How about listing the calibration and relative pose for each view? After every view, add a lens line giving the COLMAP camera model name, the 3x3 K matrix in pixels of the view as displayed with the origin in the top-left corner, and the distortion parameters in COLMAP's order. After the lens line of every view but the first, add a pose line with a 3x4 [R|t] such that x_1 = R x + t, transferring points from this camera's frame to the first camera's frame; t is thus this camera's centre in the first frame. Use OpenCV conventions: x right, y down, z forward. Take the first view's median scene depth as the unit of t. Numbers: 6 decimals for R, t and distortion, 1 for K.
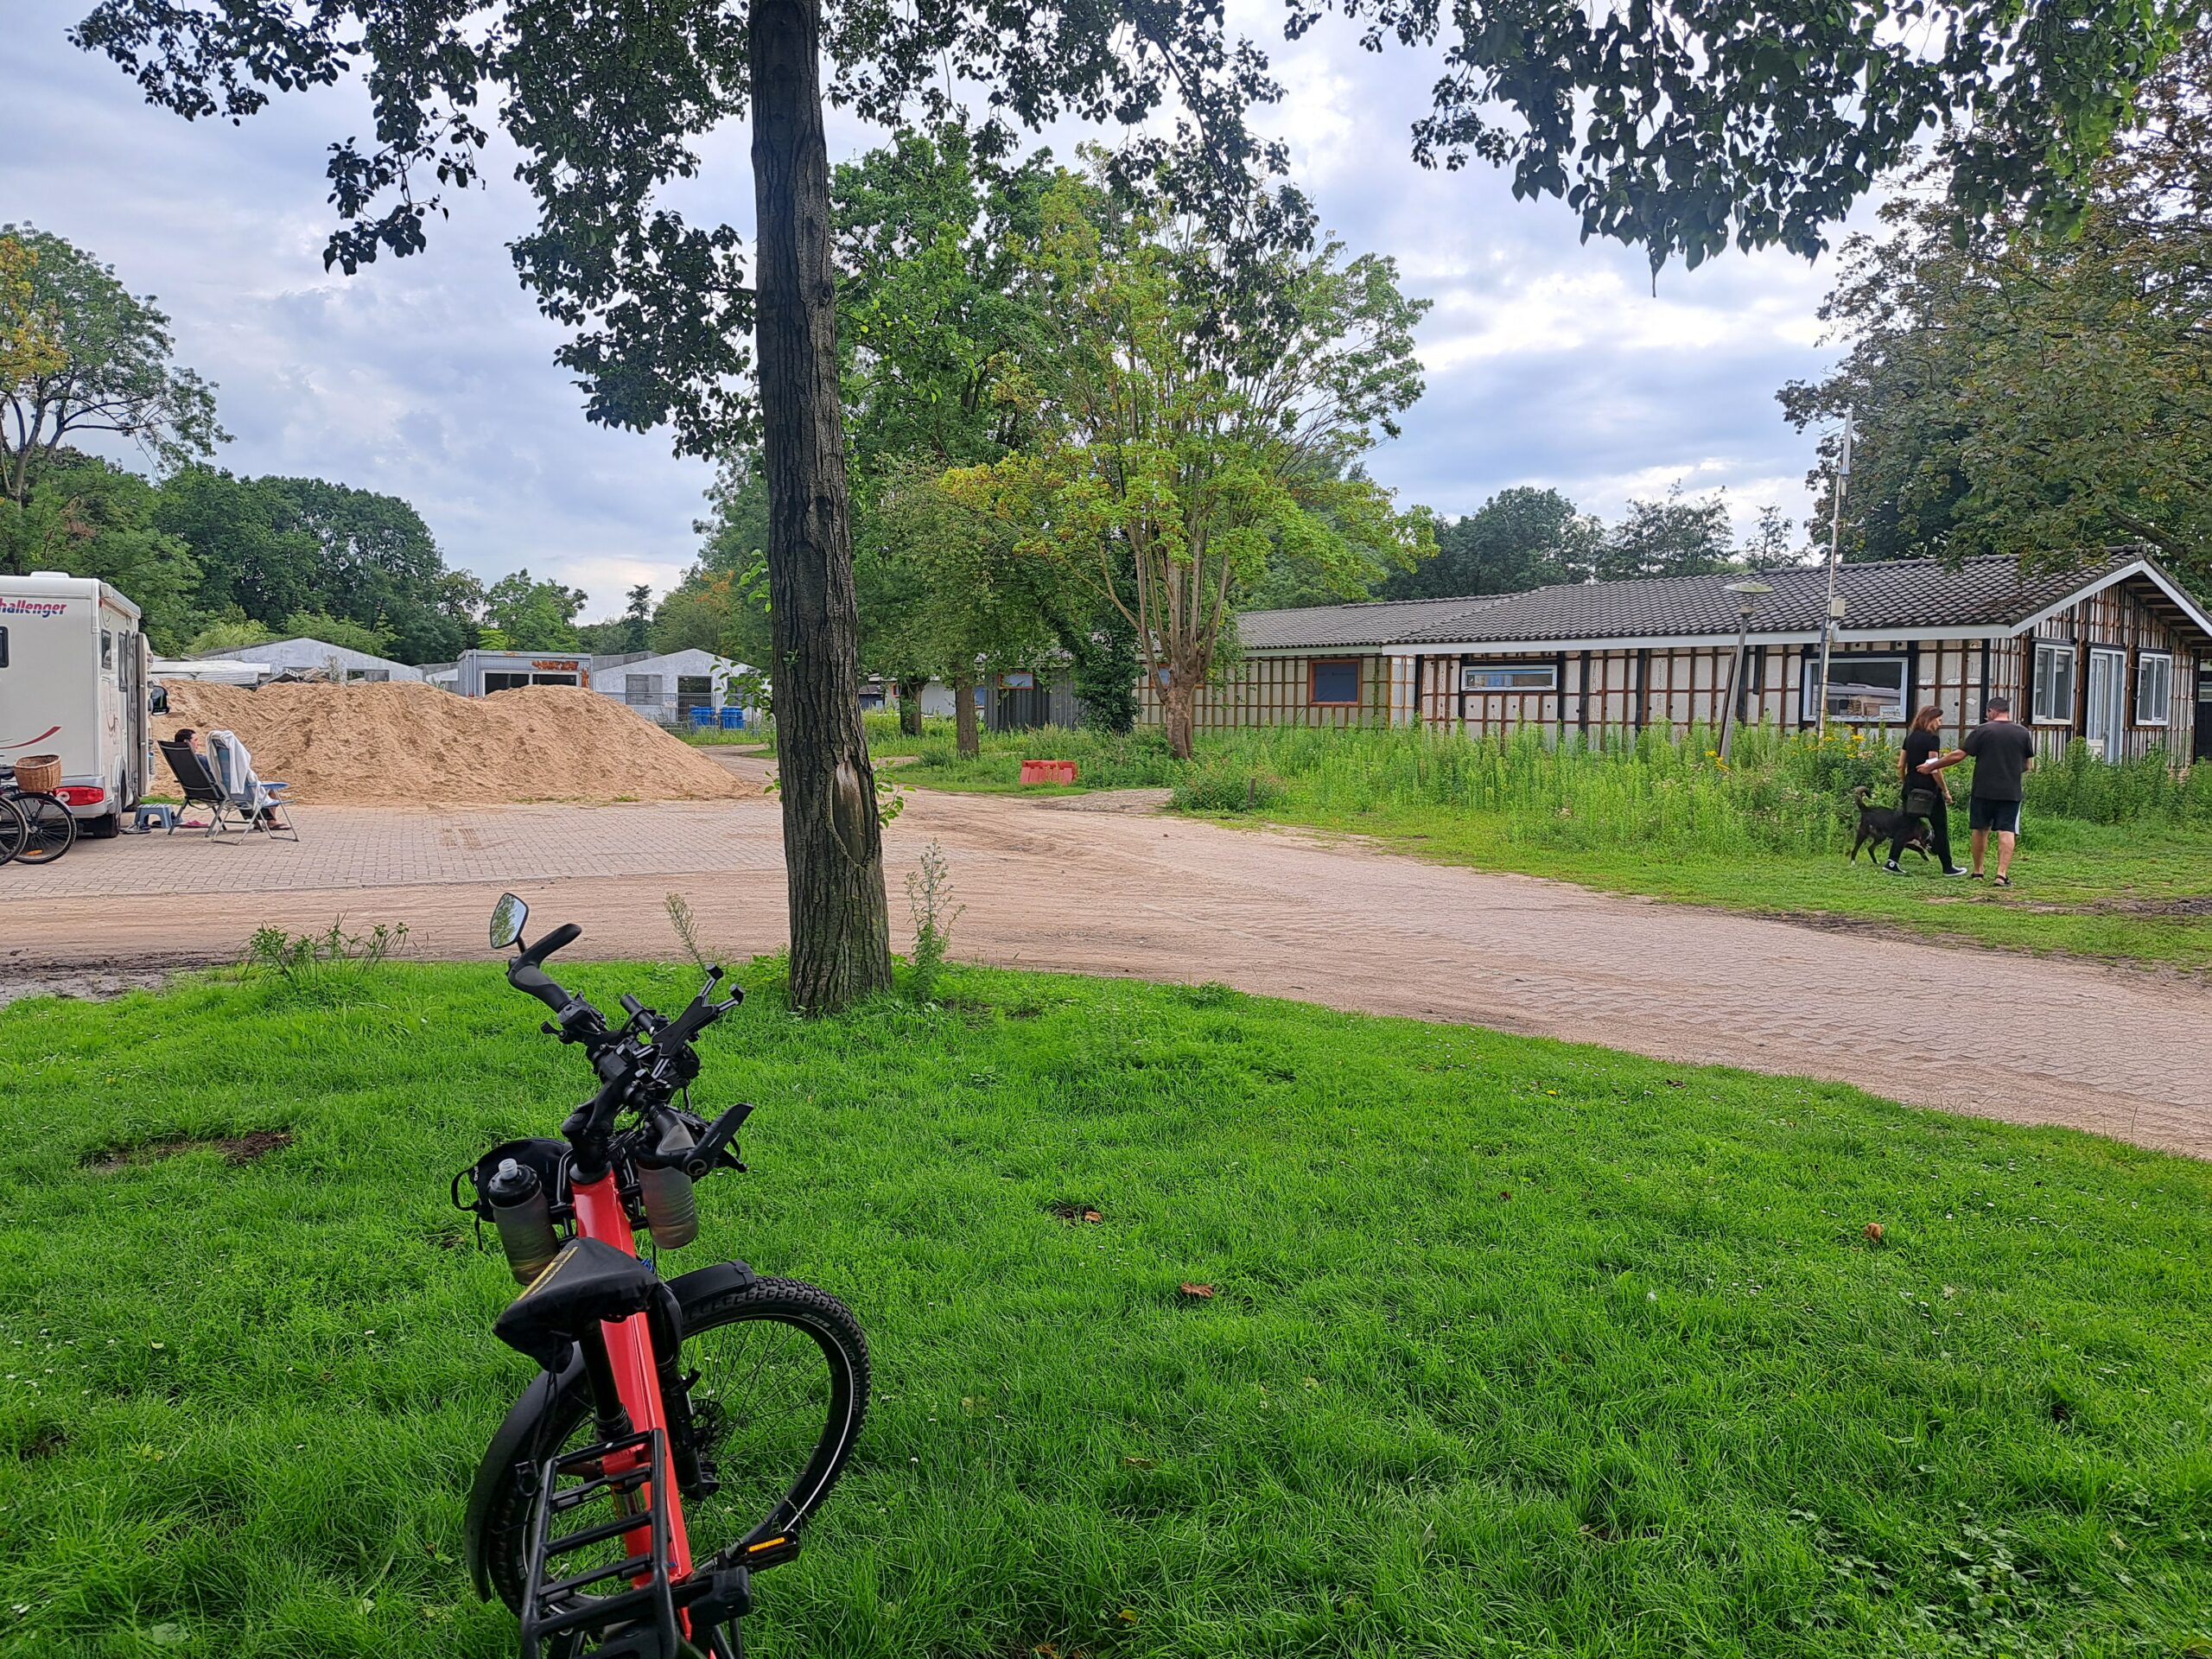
lens RADIAL K [[1604.9, 0, 1098.9], [0, 1604.9, 776.9], [0, 0, 1]] dist [0.075742, -0.083118]
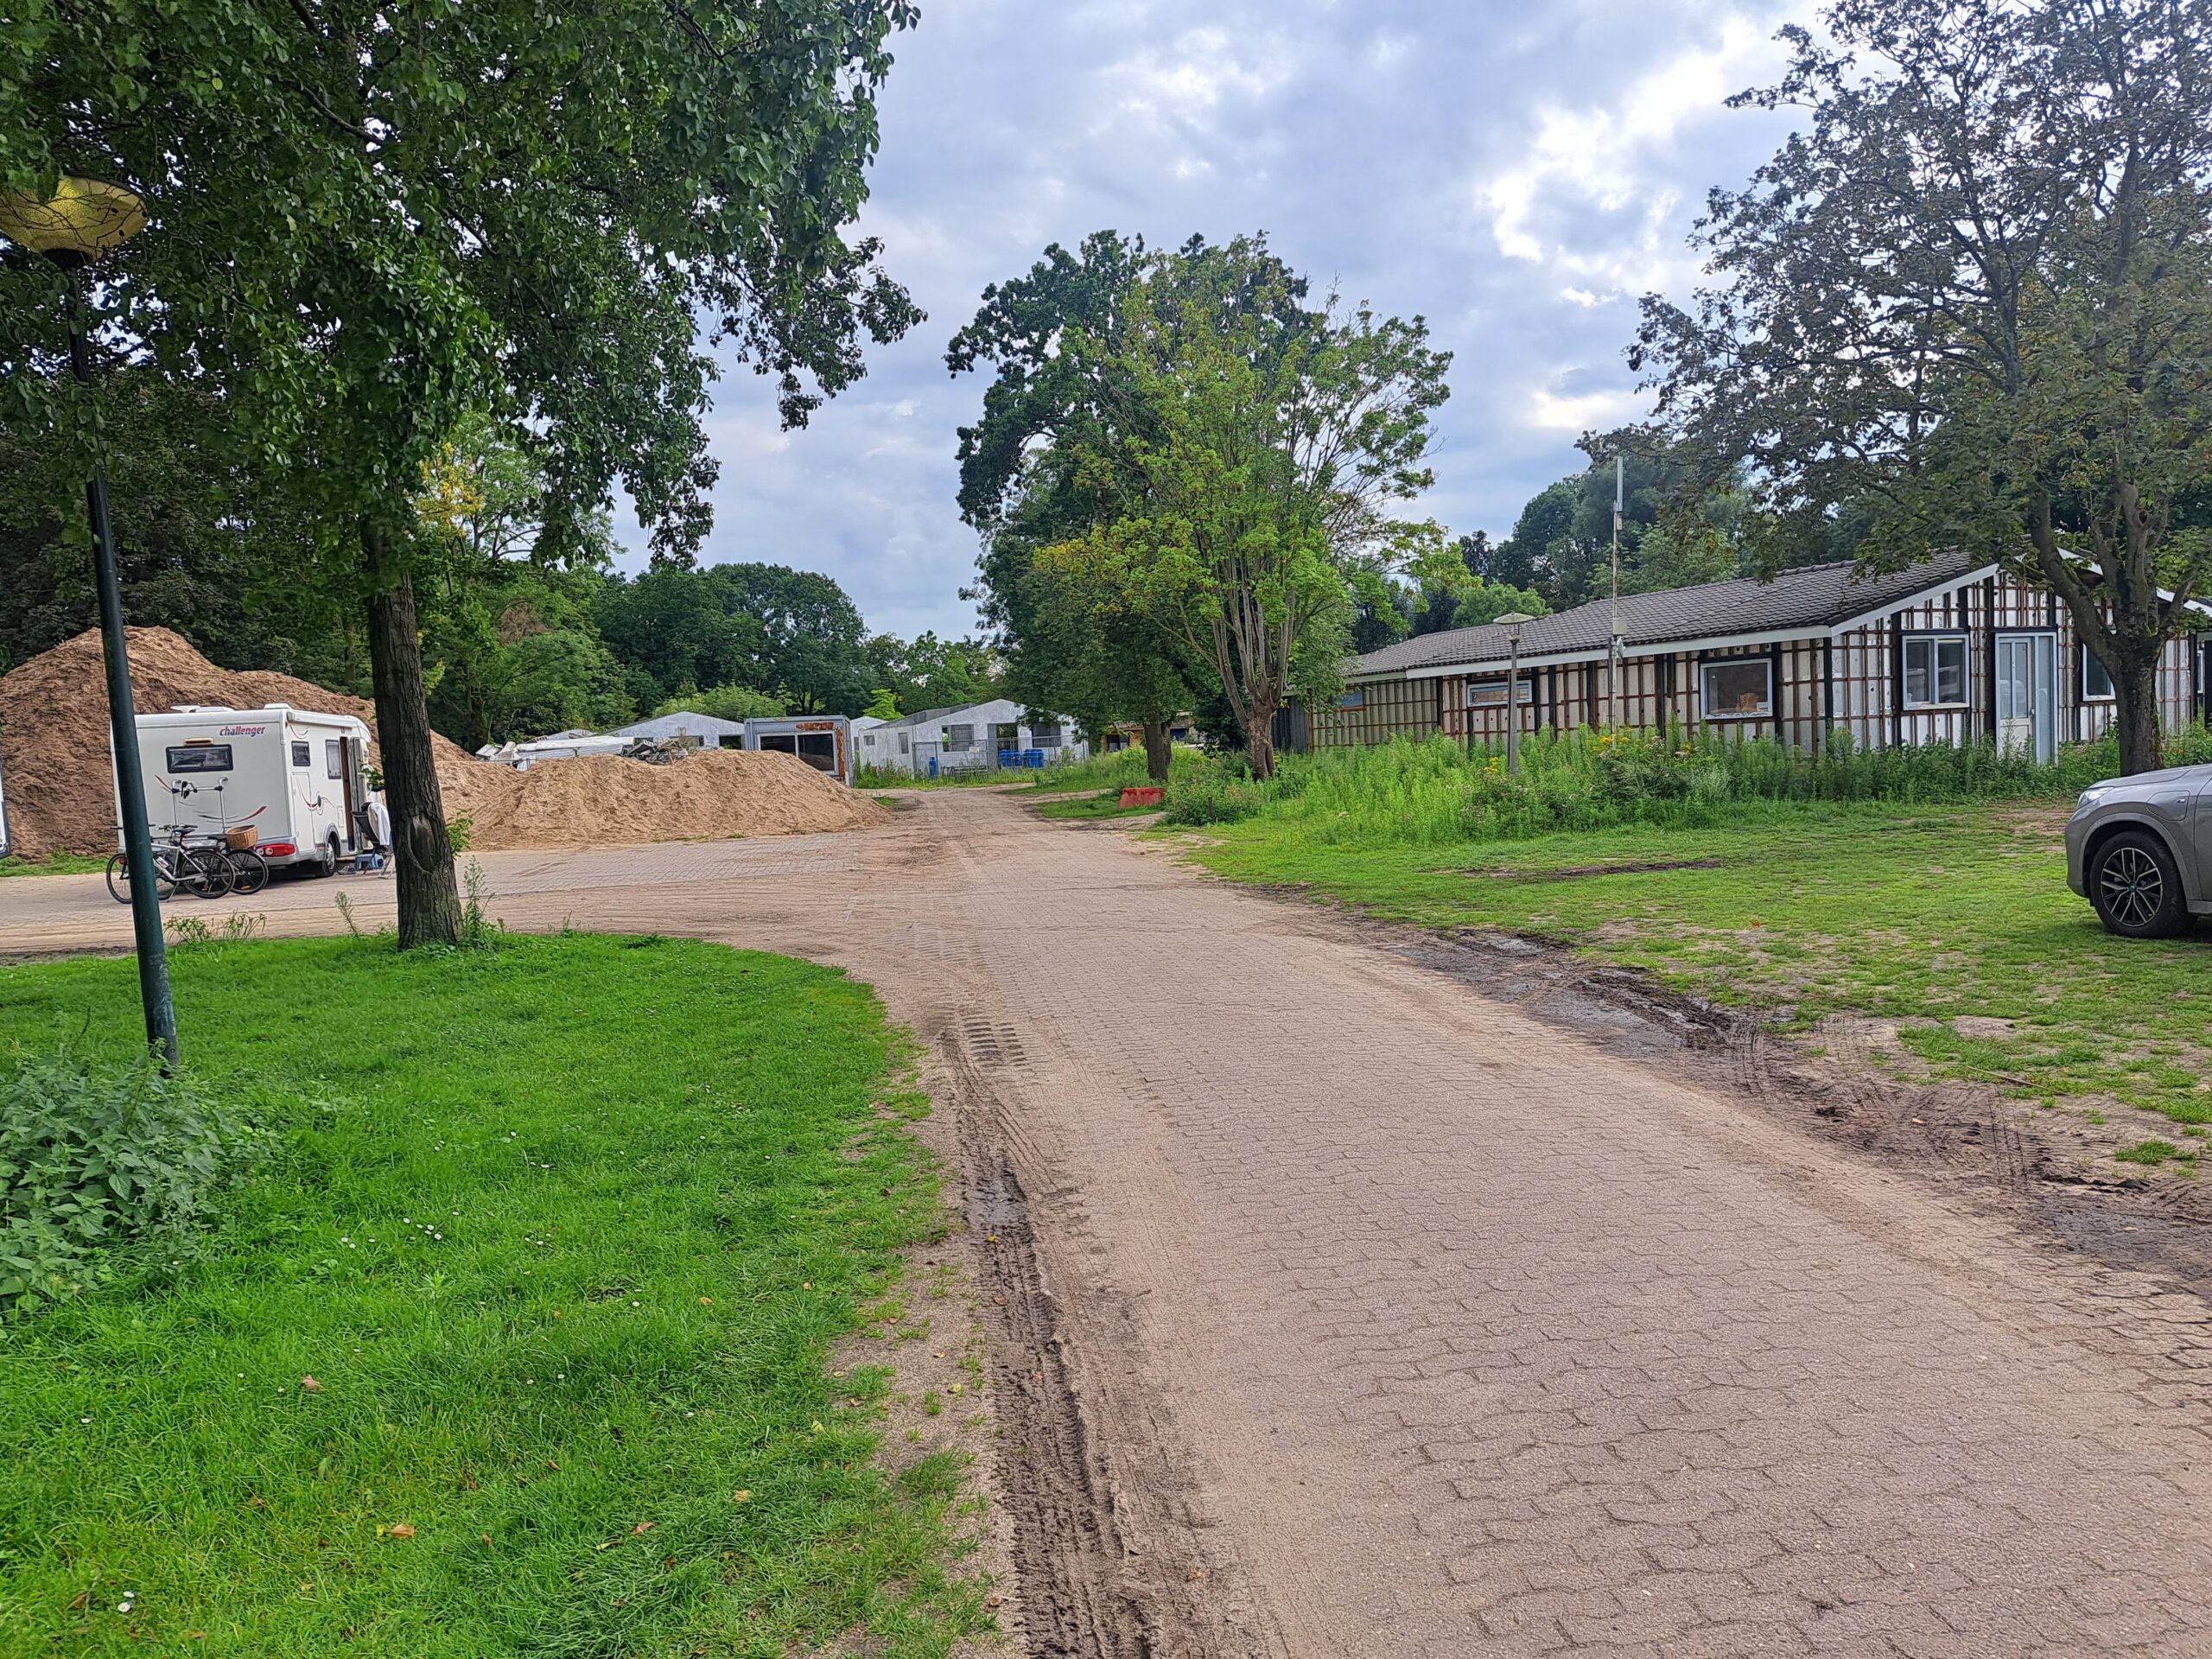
lens RADIAL K [[1604.9, 0, 1143.9], [0, 1604.9, 838.3], [0, 0, 1]] dist [0.075742, -0.083118]
pose [[0.966632, -0.043652, -0.252422, 0.304363], [0.049820, 0.998594, 0.018093, 0.007009], [0.251277, -0.030064, 0.967448, -0.156437]]
